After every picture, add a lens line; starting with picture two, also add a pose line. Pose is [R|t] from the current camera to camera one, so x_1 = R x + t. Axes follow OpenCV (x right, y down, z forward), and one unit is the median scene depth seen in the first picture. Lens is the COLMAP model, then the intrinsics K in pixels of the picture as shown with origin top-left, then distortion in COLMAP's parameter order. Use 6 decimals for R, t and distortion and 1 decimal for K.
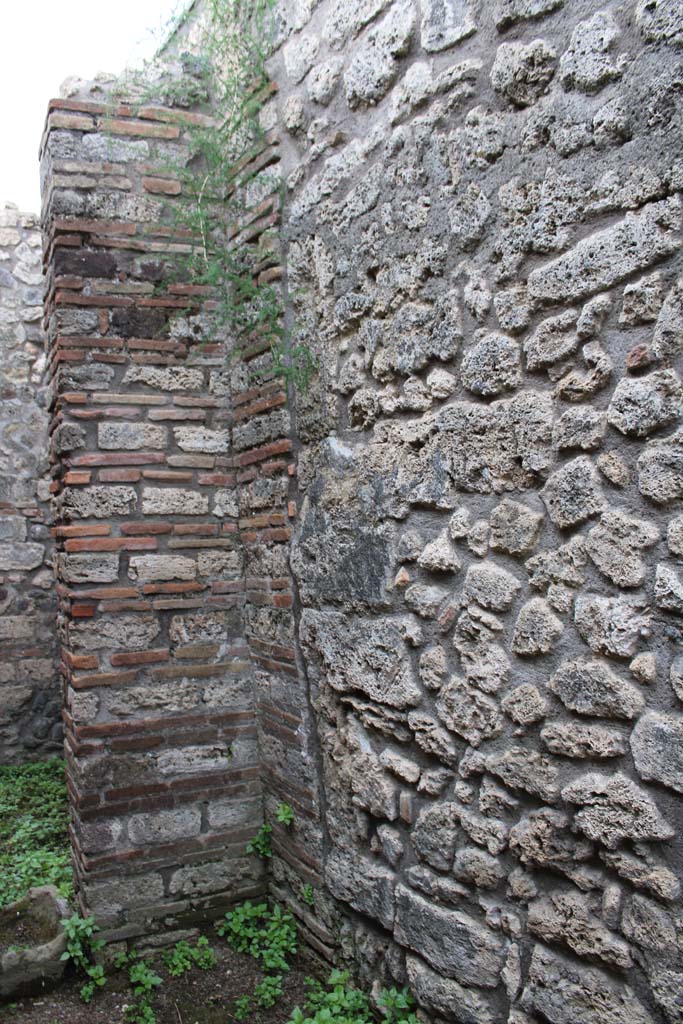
lens RADIAL K [[840.8, 0, 341.9], [0, 840.8, 511.9], [0, 0, 1]] dist [-0.165779, 0.142966]
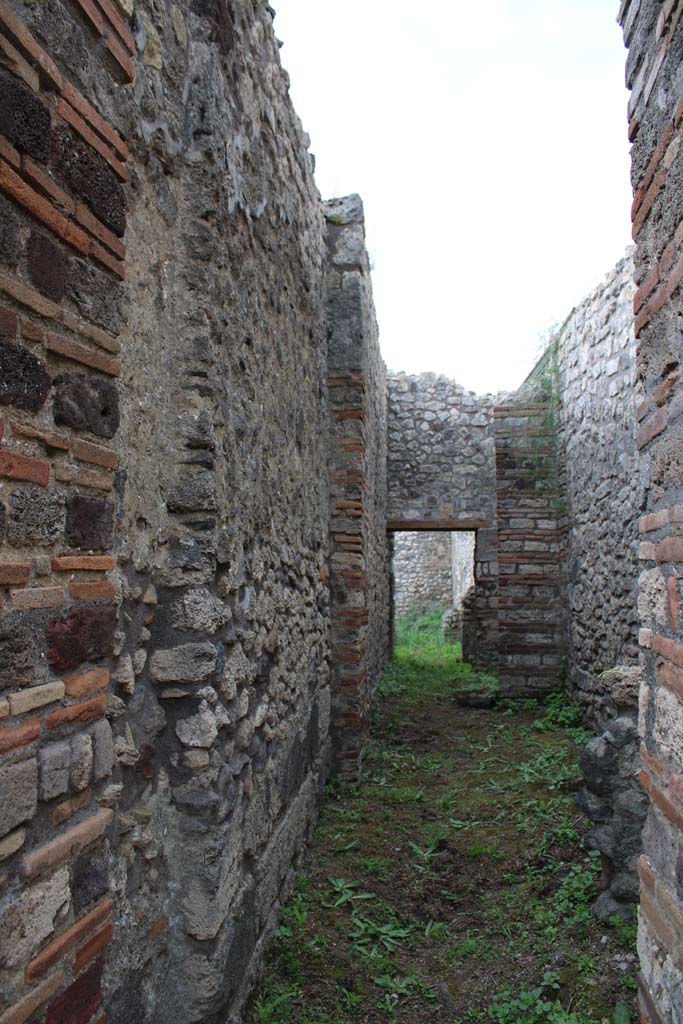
lens RADIAL K [[840.8, 0, 343.8], [0, 840.8, 514.7], [0, 0, 1]] dist [-0.165779, 0.142966]
pose [[0.805459, 0.004847, -0.592632, 0.967862], [-0.023627, 0.999434, -0.023938, -0.038542], [0.592181, 0.033283, 0.805117, -1.699461]]
